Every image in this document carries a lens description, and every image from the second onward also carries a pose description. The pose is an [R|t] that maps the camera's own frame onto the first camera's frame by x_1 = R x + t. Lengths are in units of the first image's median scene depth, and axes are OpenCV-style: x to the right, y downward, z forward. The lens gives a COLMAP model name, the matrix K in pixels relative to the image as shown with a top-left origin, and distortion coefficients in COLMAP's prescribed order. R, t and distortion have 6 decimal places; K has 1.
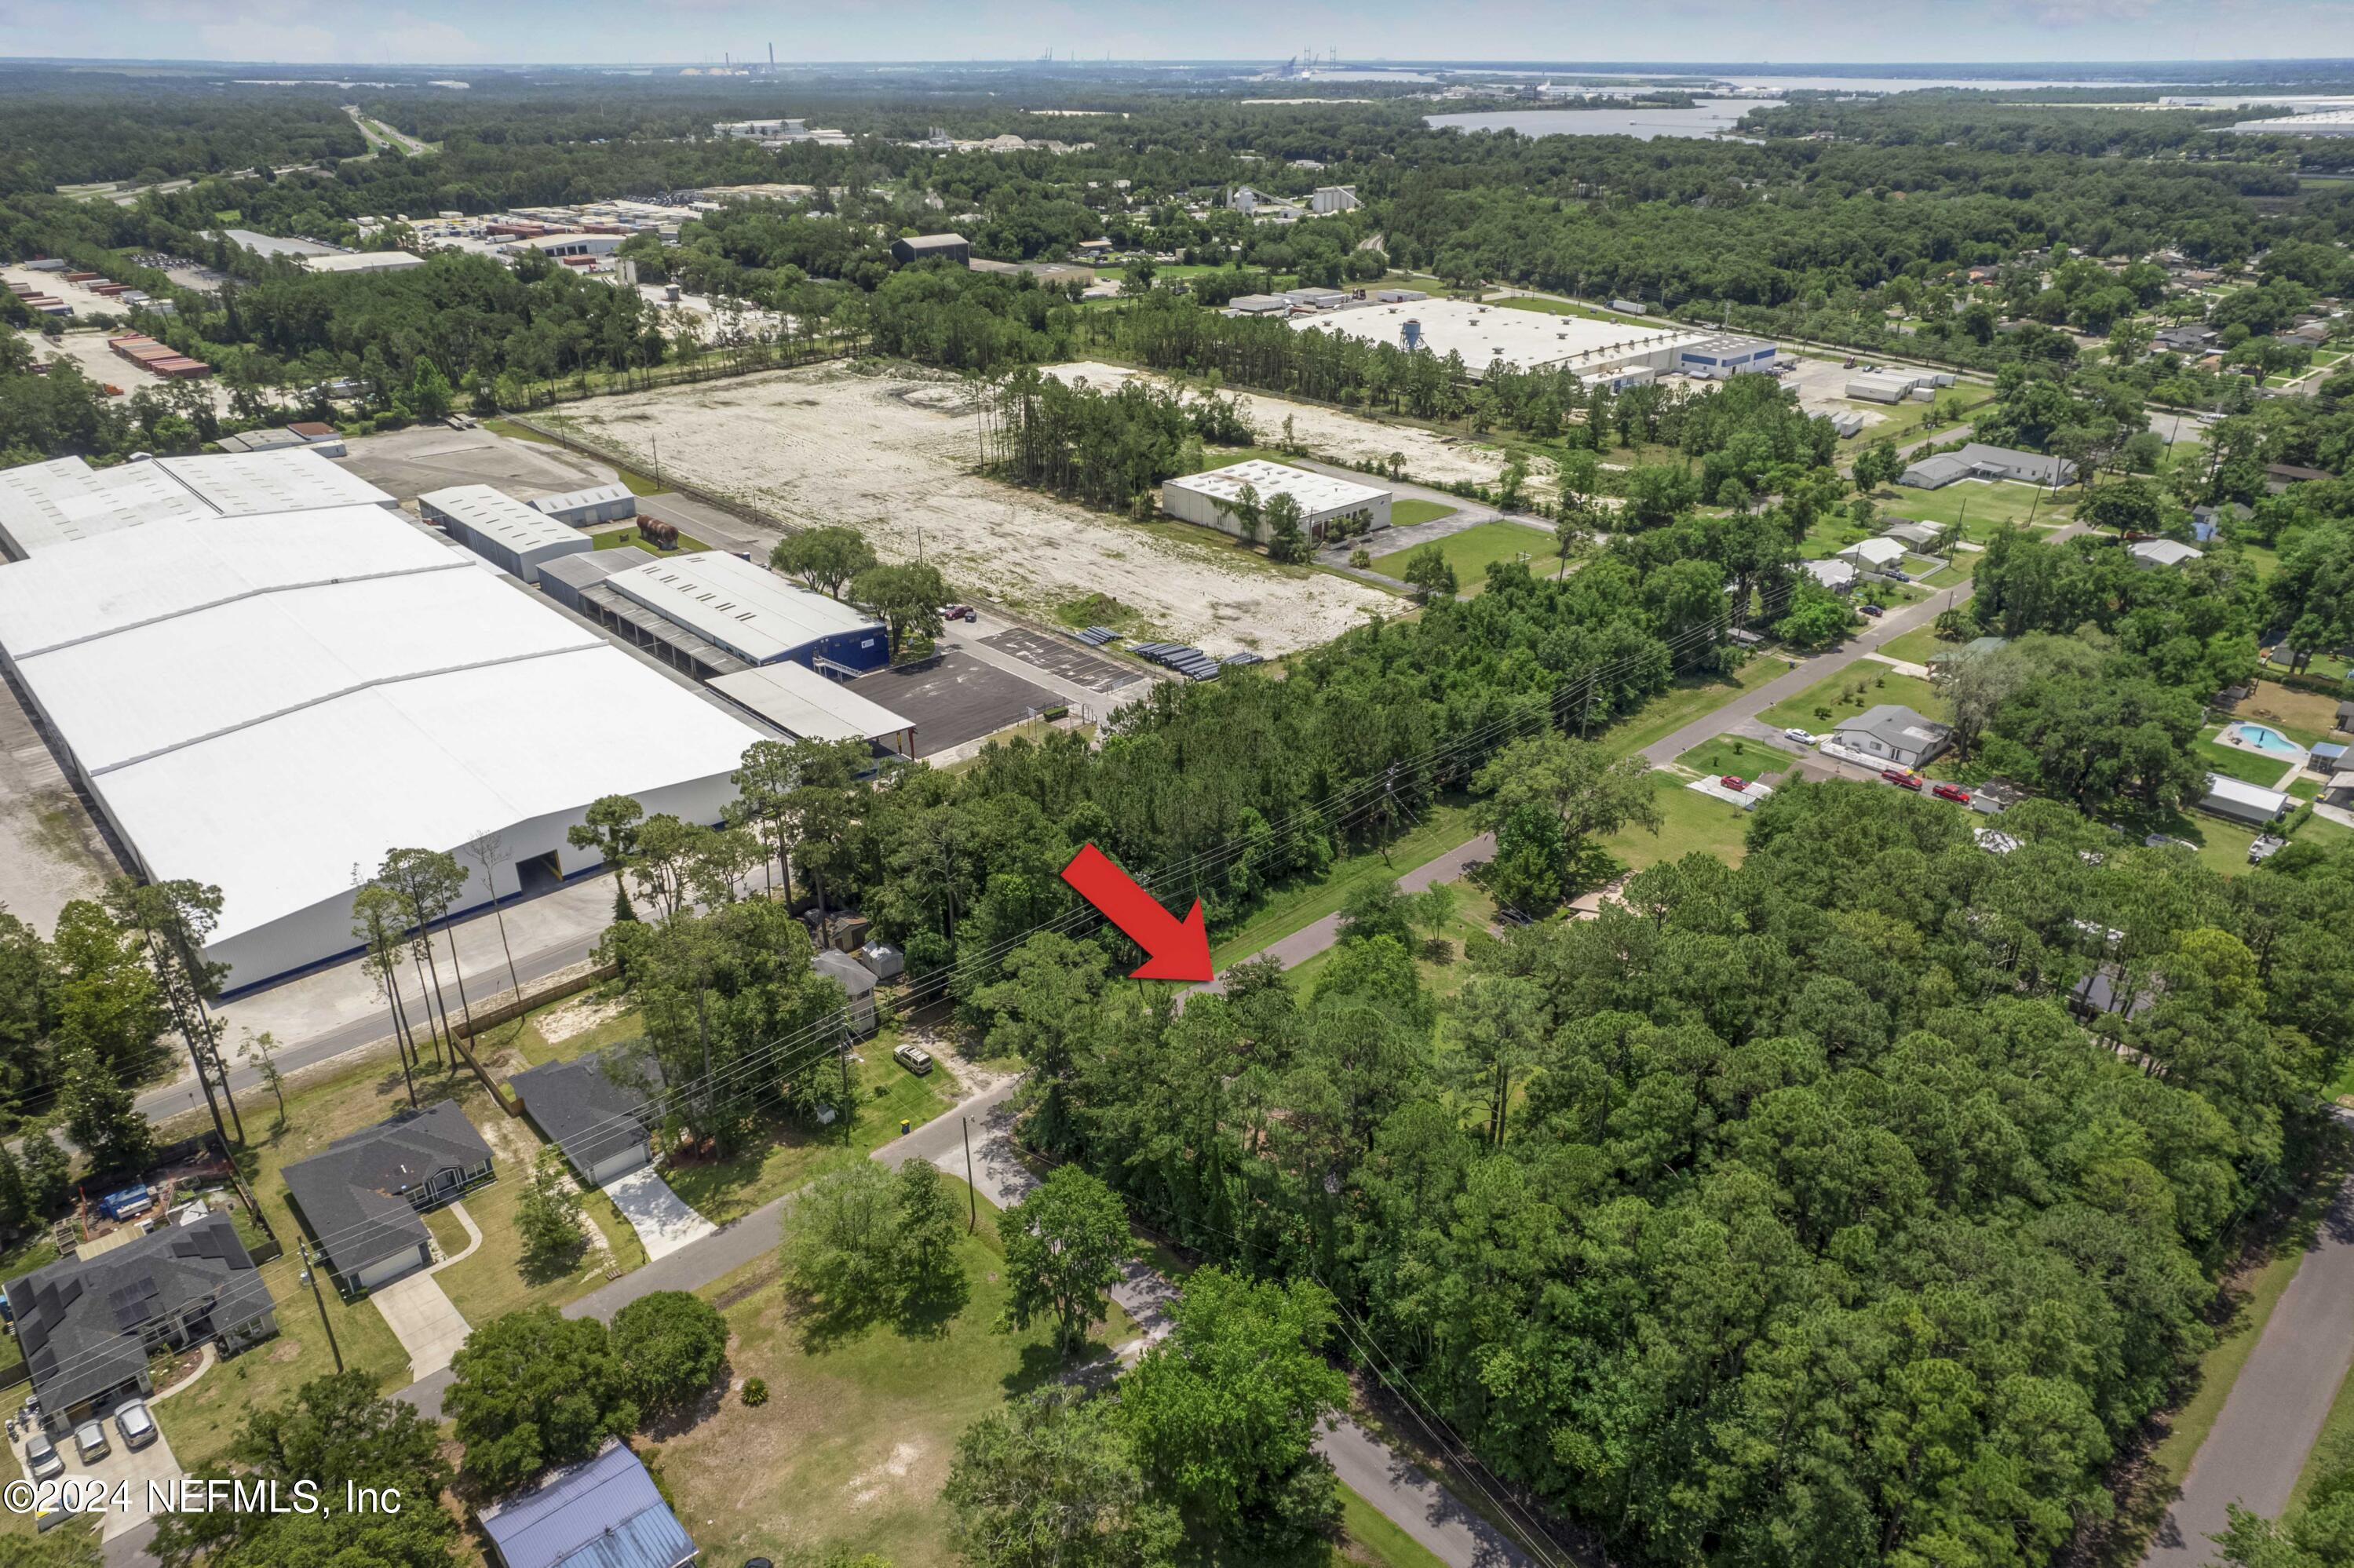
lens RADIAL K [[1497.5, 0, 1177.0], [0, 1497.5, 784.0], [0, 0, 1]] dist [-0.059910, 0.058559]
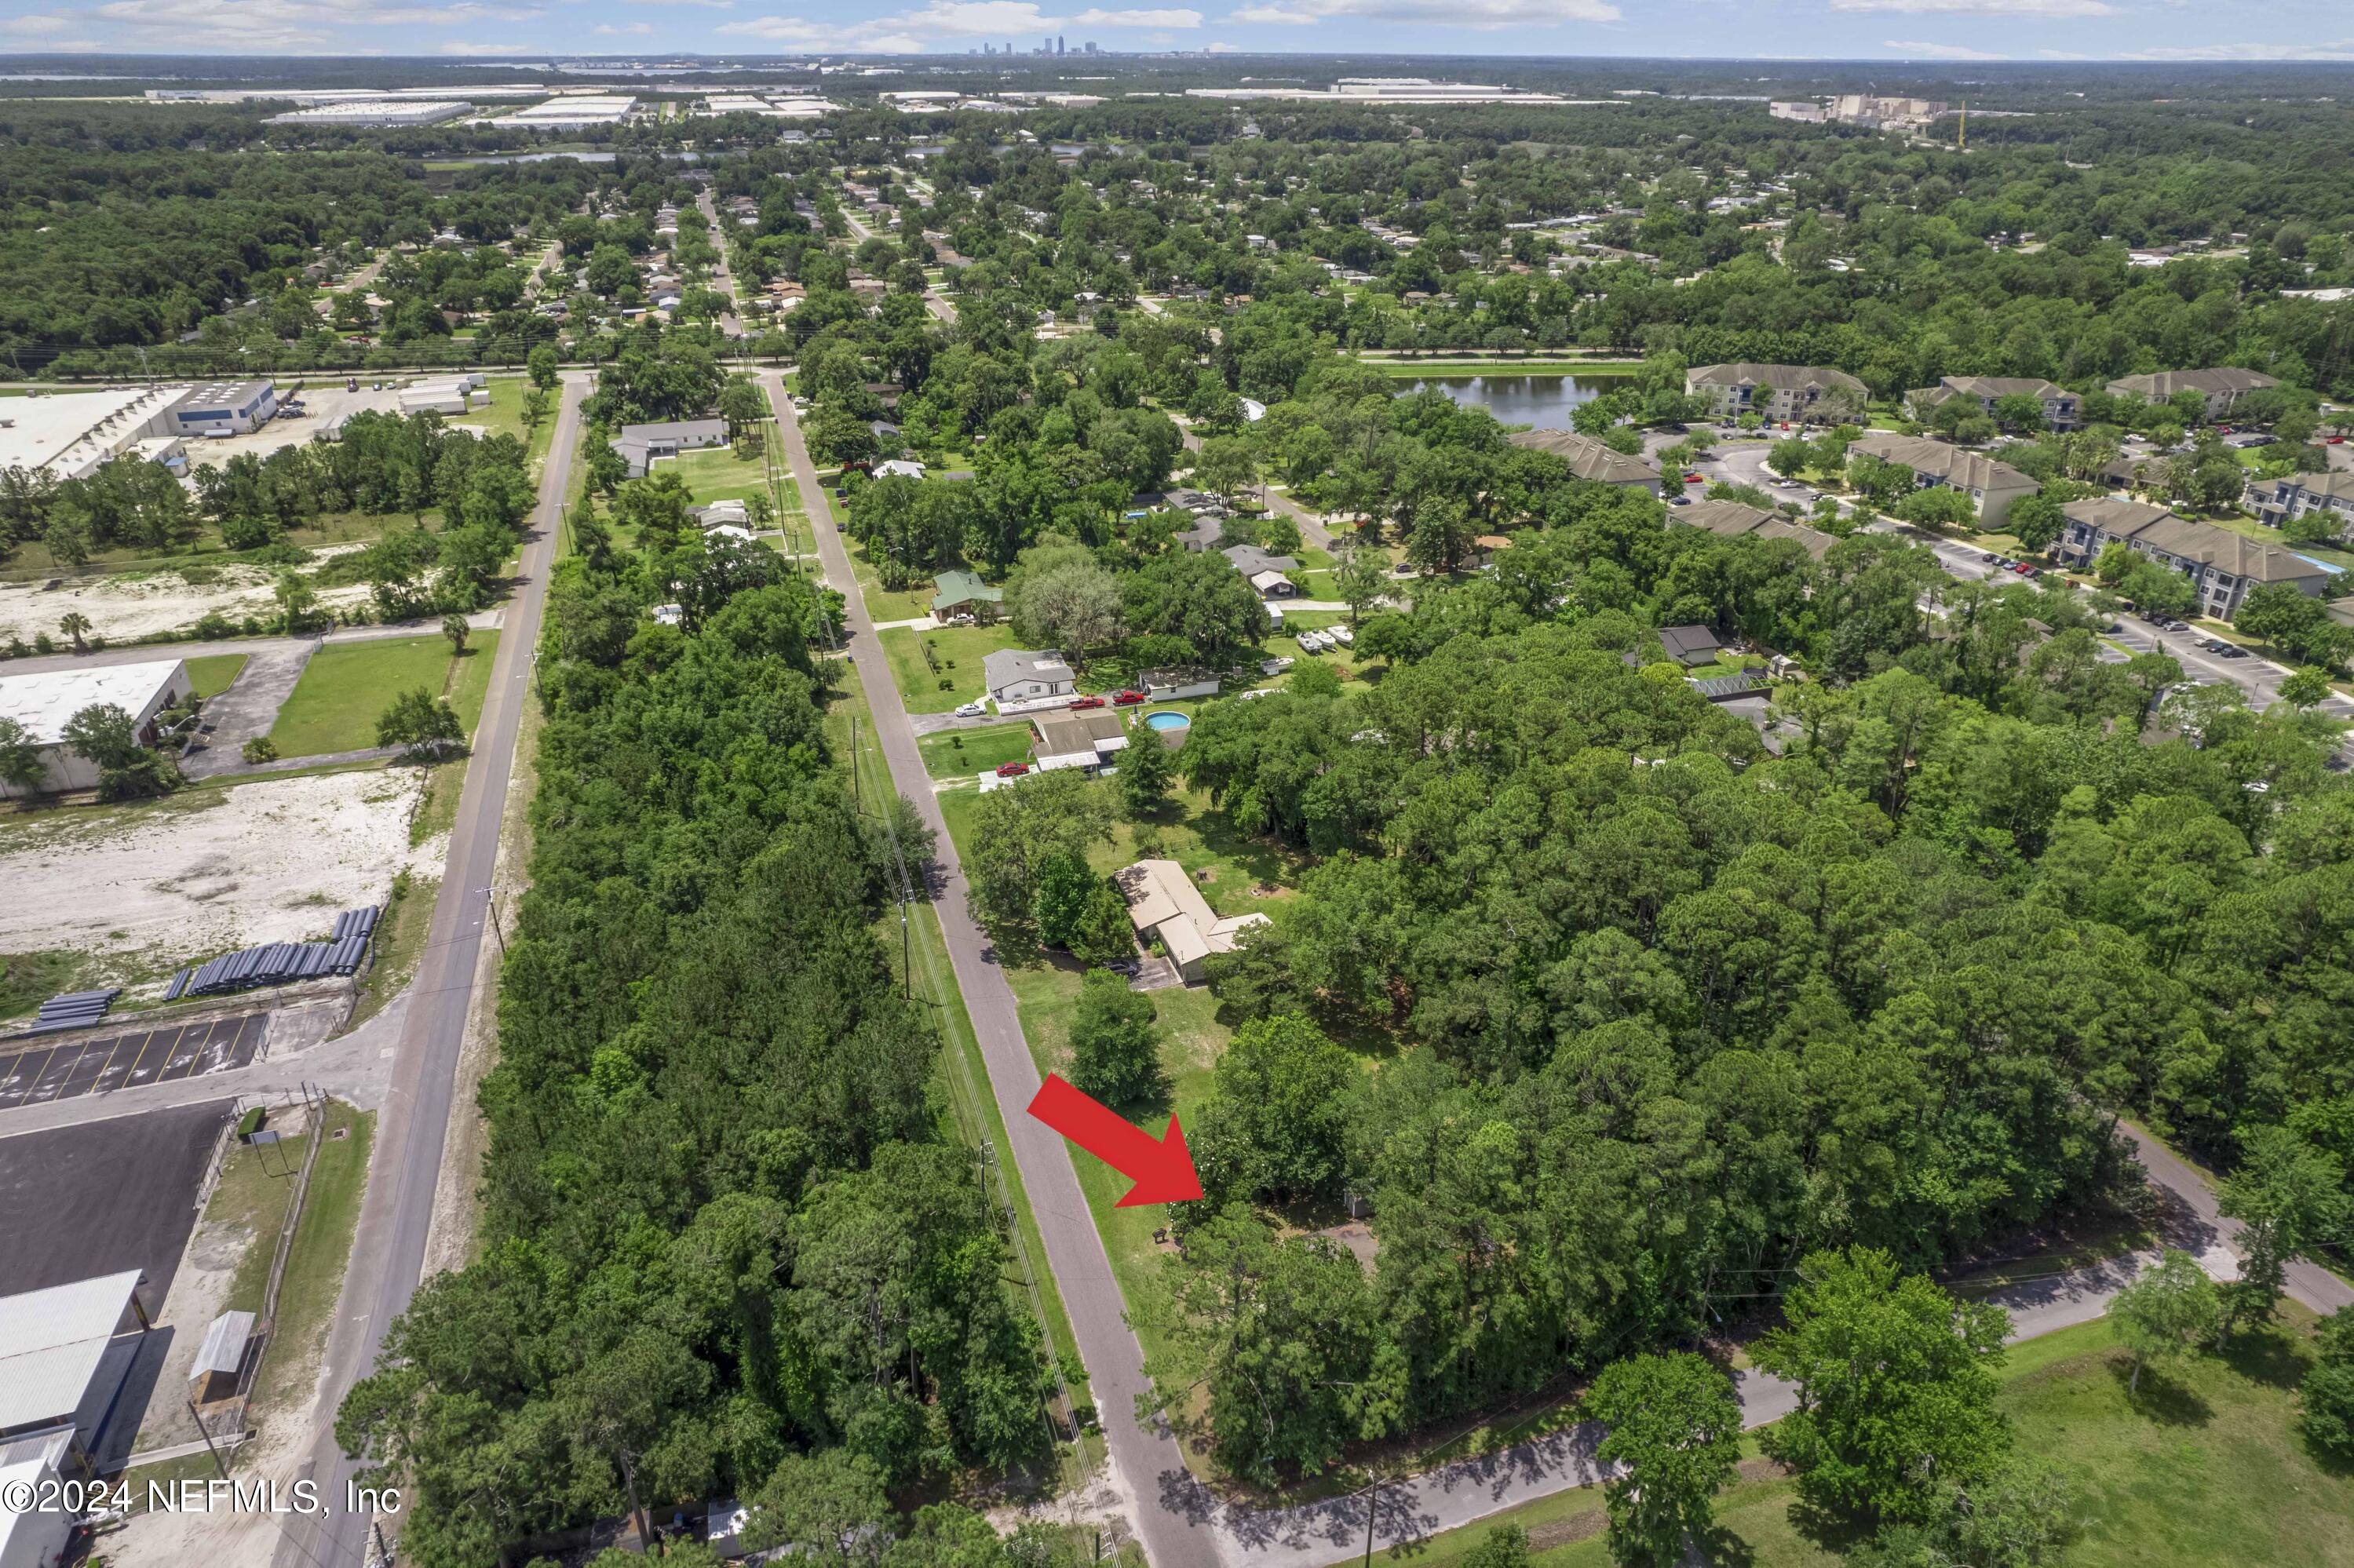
lens RADIAL K [[1497.5, 0, 1177.0], [0, 1497.5, 784.0], [0, 0, 1]] dist [-0.059910, 0.058559]
pose [[0.431767, -0.401582, 0.807657, -0.261522], [0.398731, 0.888158, 0.228451, -0.118096], [-0.809068, 0.223400, 0.543600, 0.246048]]
